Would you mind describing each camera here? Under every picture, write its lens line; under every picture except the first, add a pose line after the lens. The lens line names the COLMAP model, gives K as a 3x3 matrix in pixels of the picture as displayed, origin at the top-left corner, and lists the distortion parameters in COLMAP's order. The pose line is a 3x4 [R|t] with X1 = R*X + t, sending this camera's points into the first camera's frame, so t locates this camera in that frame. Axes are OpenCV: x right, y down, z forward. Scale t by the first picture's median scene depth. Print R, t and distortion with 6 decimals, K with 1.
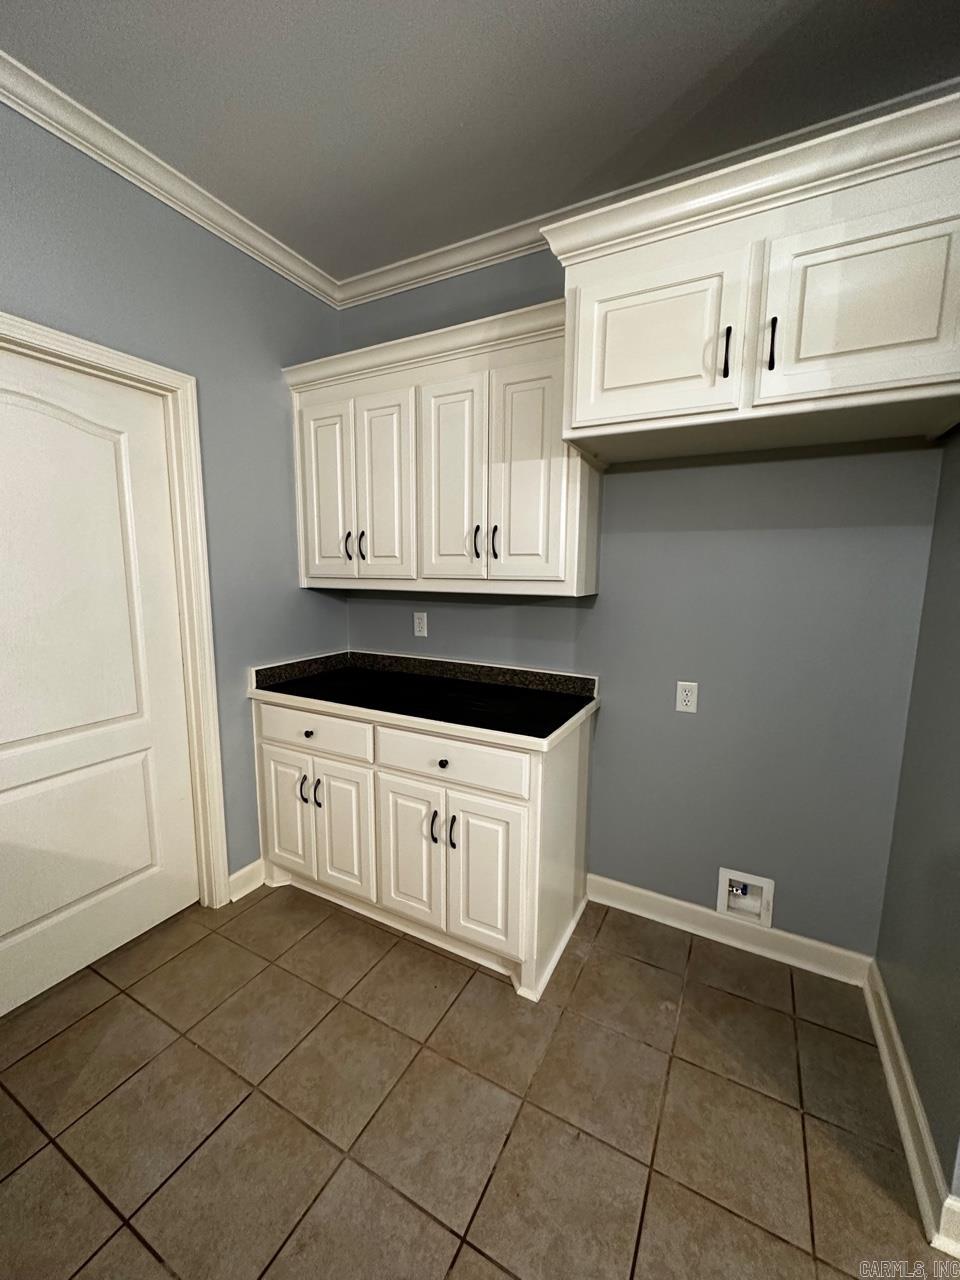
lens RADIAL K [[511.9, 0, 482.5], [0, 511.9, 642.5], [0, 0, 1]] dist [-0.002368, -0.000102]
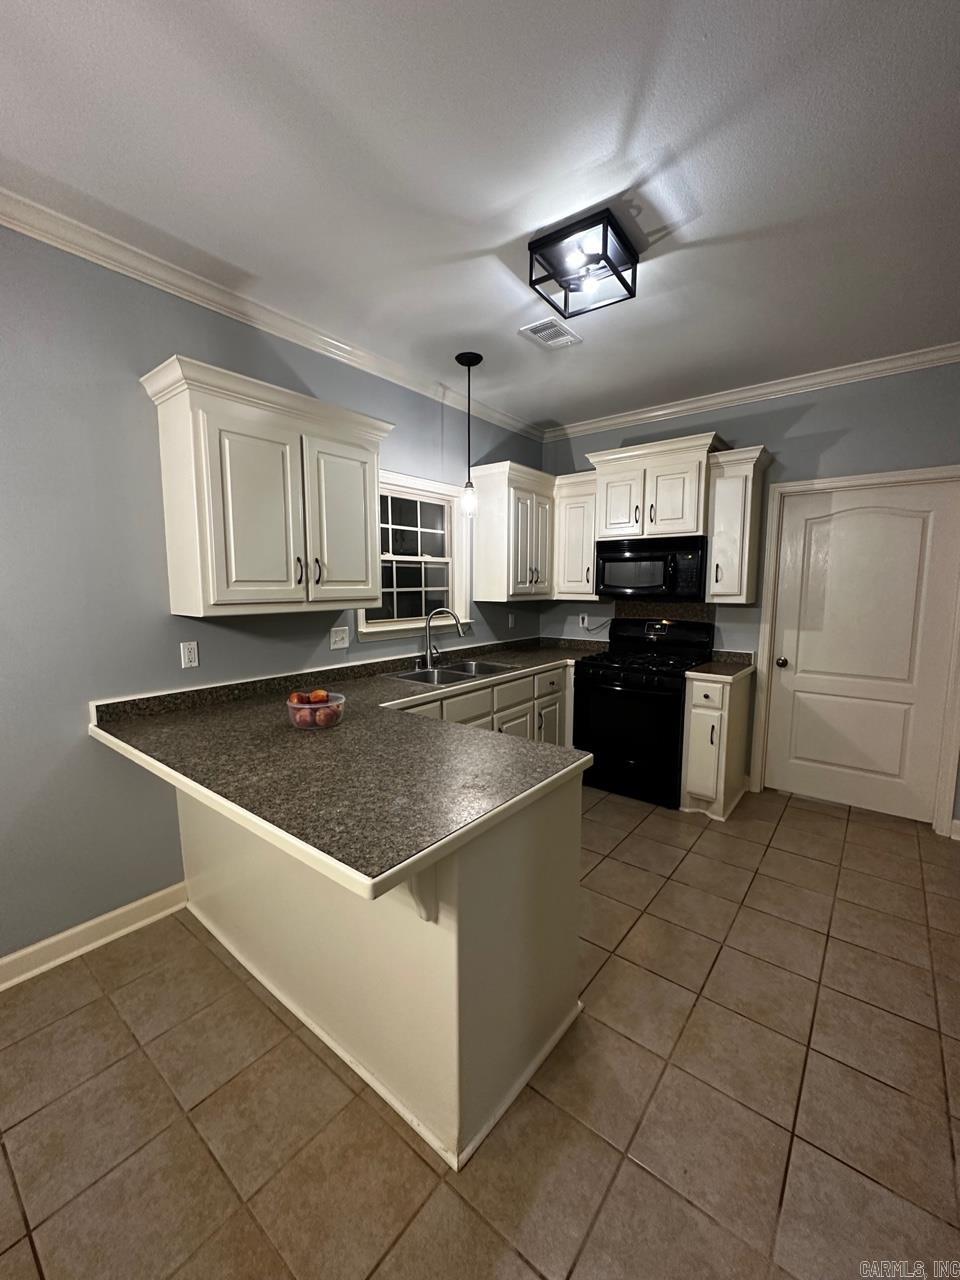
lens RADIAL K [[511.9, 0, 477.7], [0, 511.9, 640.0], [0, 0, 1]] dist [-0.002368, -0.000102]
pose [[-0.184593, 0.097605, -0.977956, 1.069450], [-0.141316, 0.982080, 0.124691, 0.001692], [0.972602, 0.161218, -0.167492, -0.085488]]
